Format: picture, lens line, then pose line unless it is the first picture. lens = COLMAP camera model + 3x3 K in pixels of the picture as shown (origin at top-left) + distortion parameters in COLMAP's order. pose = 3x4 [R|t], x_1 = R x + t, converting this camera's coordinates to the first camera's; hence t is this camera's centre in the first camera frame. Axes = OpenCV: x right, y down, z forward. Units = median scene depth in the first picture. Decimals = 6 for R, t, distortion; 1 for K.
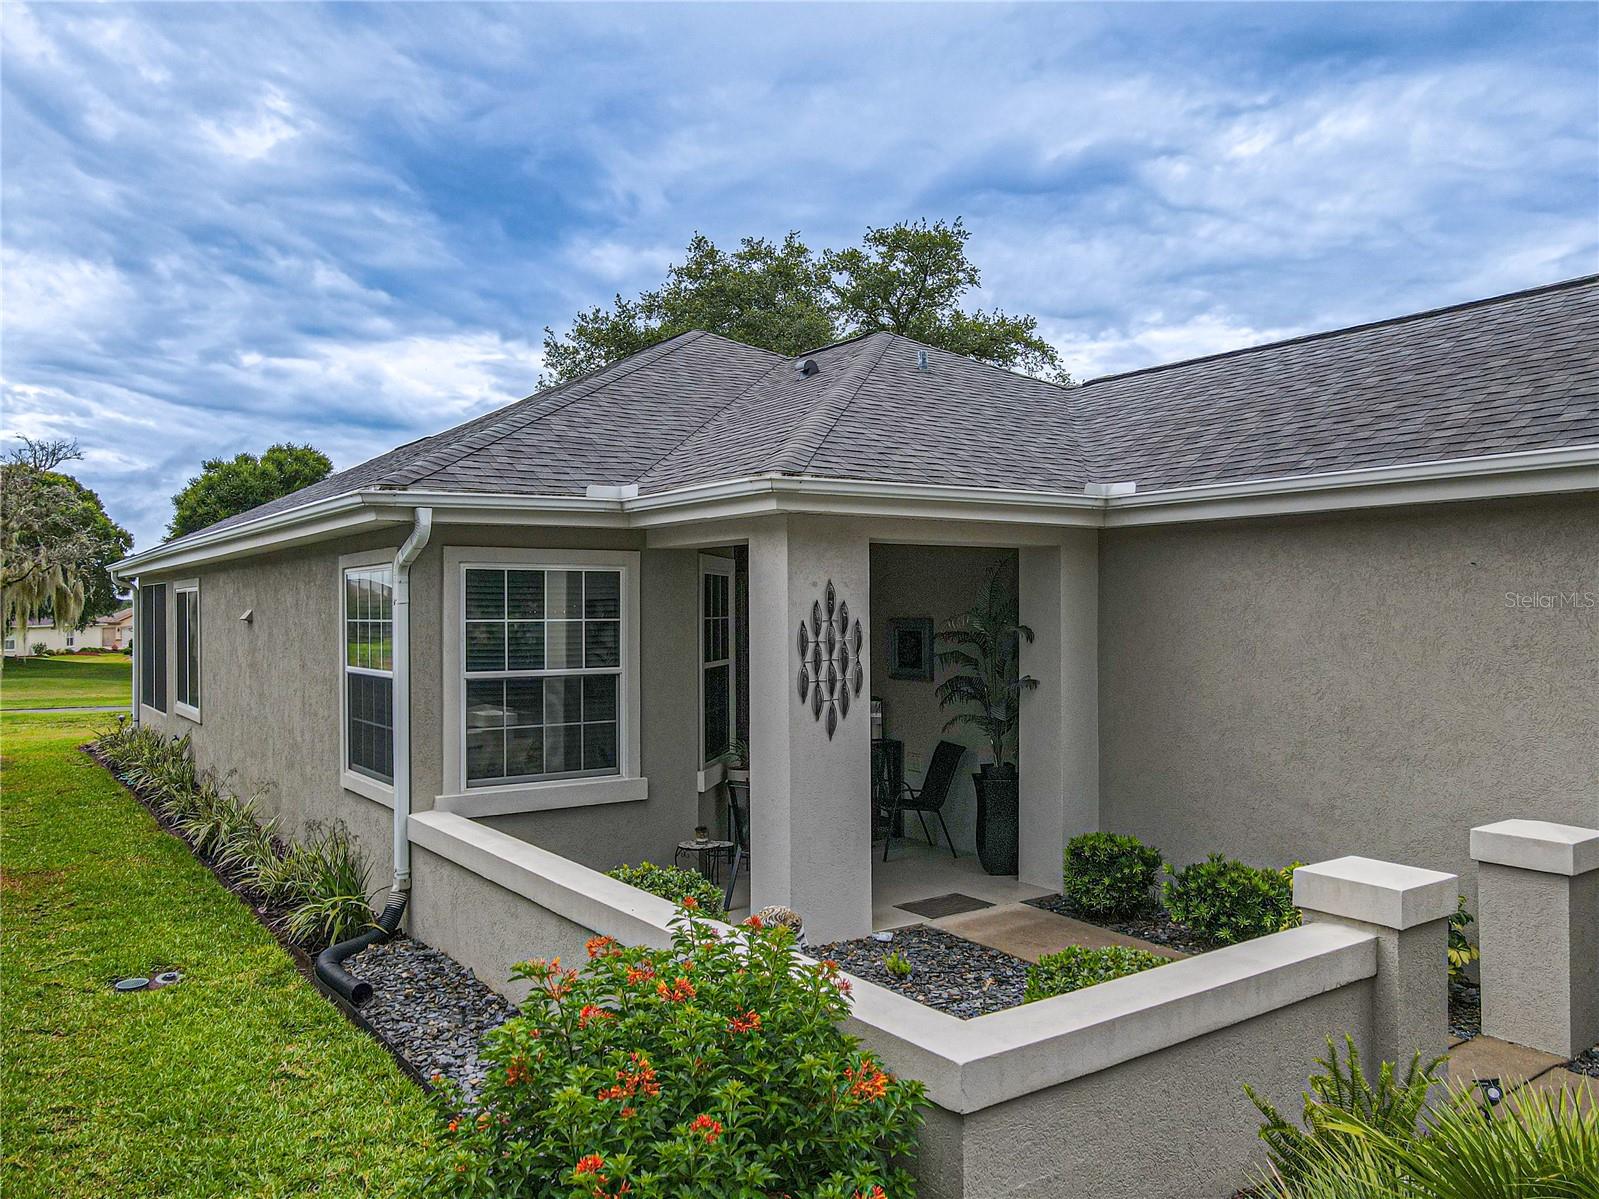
lens RADIAL K [[1190.4, 0, 796.1], [0, 1190.4, 602.5], [0, 0, 1]] dist [-0.008572, 0.041102]
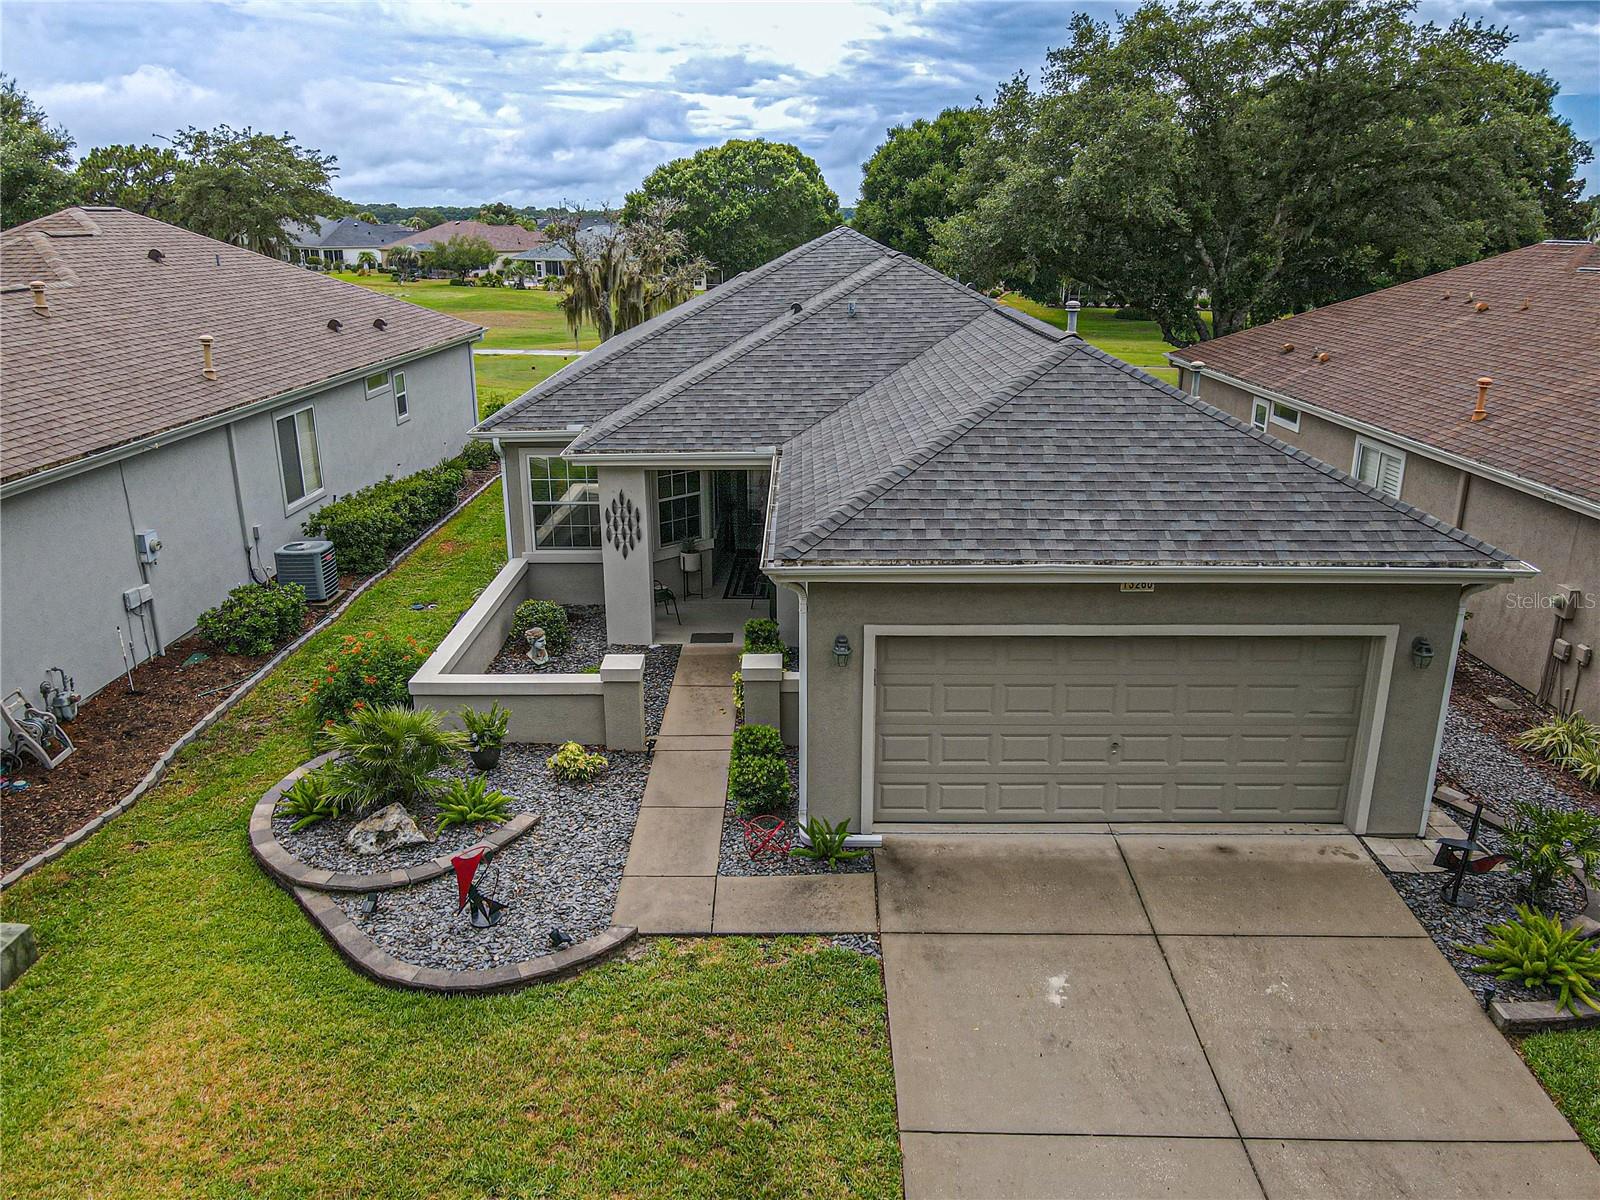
lens RADIAL K [[1191.2, 0, 796.6], [0, 1191.2, 603.0], [0, 0, 1]] dist [-0.008572, 0.041102]
pose [[0.815606, 0.181017, -0.549563, 0.388508], [0.001854, 0.948980, 0.315330, -0.129588], [0.578605, -0.258203, 0.773658, -0.144412]]
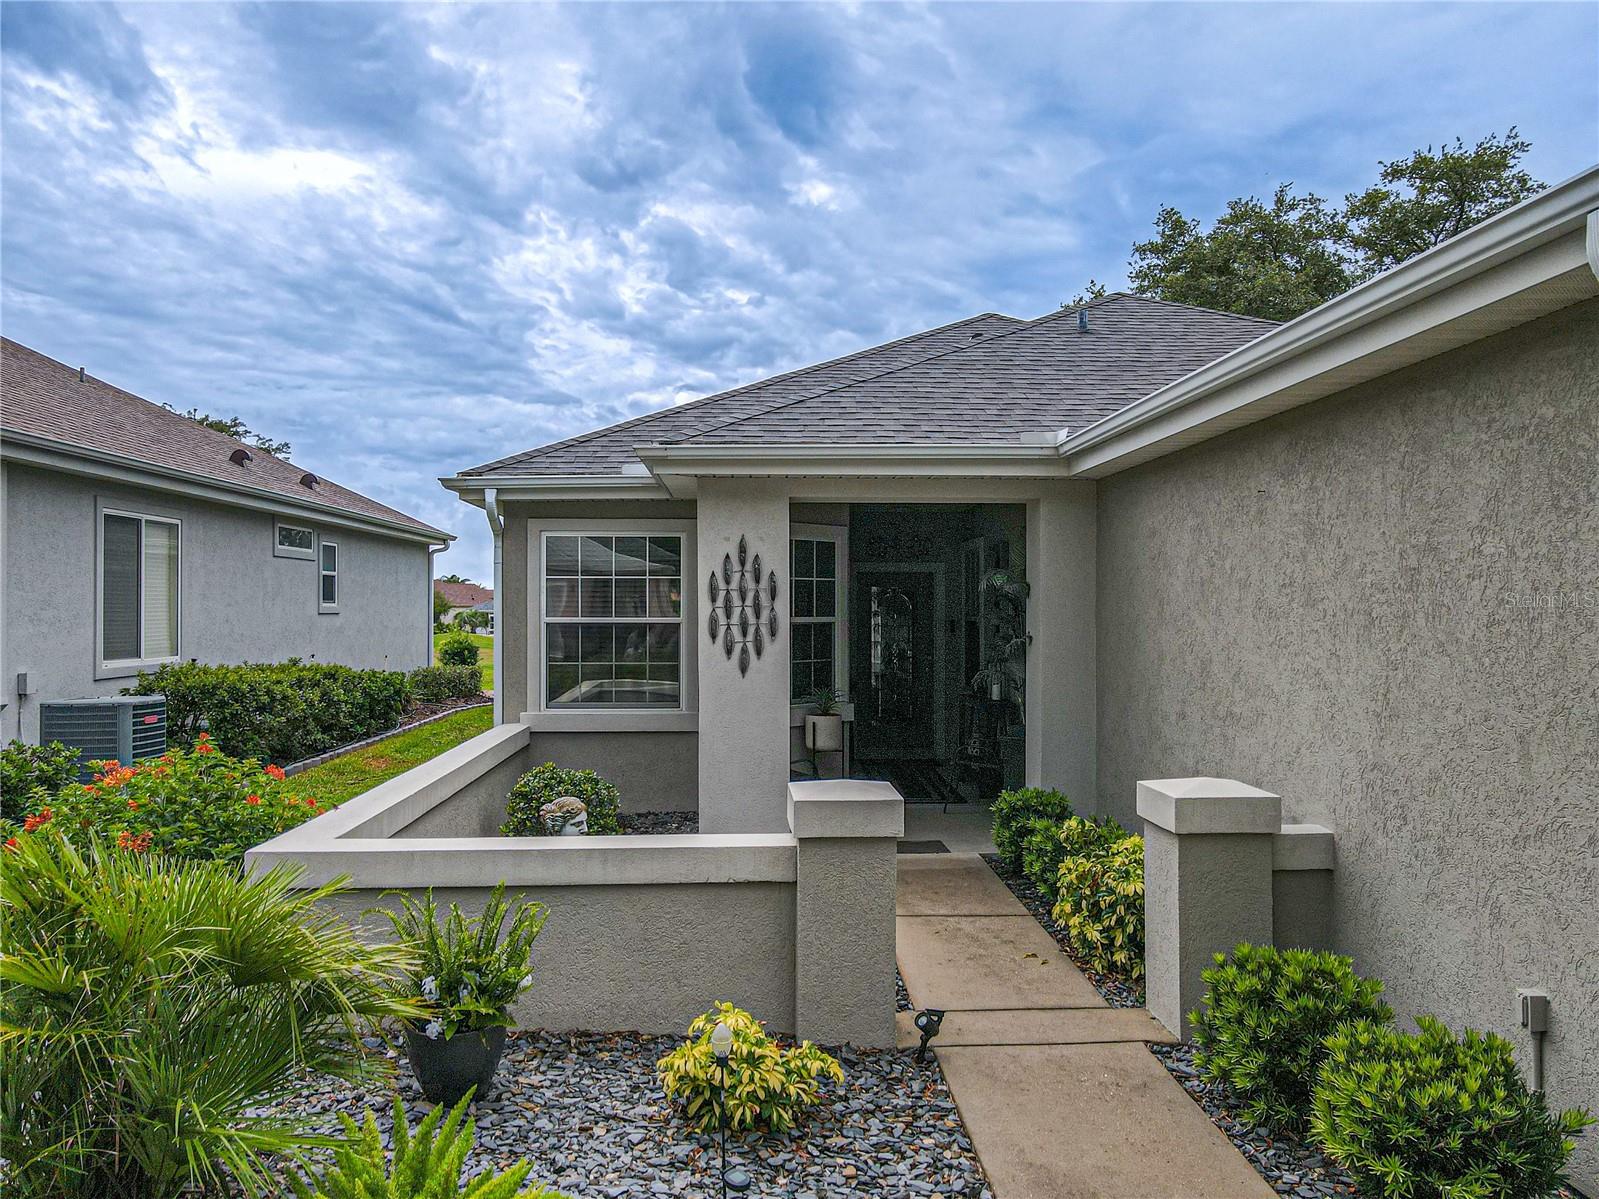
lens RADIAL K [[1176.6, 0, 800.3], [0, 1176.6, 607.1], [0, 0, 1]] dist [0.003600, 0.012277]
pose [[0.846816, 0.003891, -0.531872, 0.167921], [0.000124, 0.999972, 0.007513, 0.010251], [0.531886, -0.006428, 0.846792, 0.021447]]
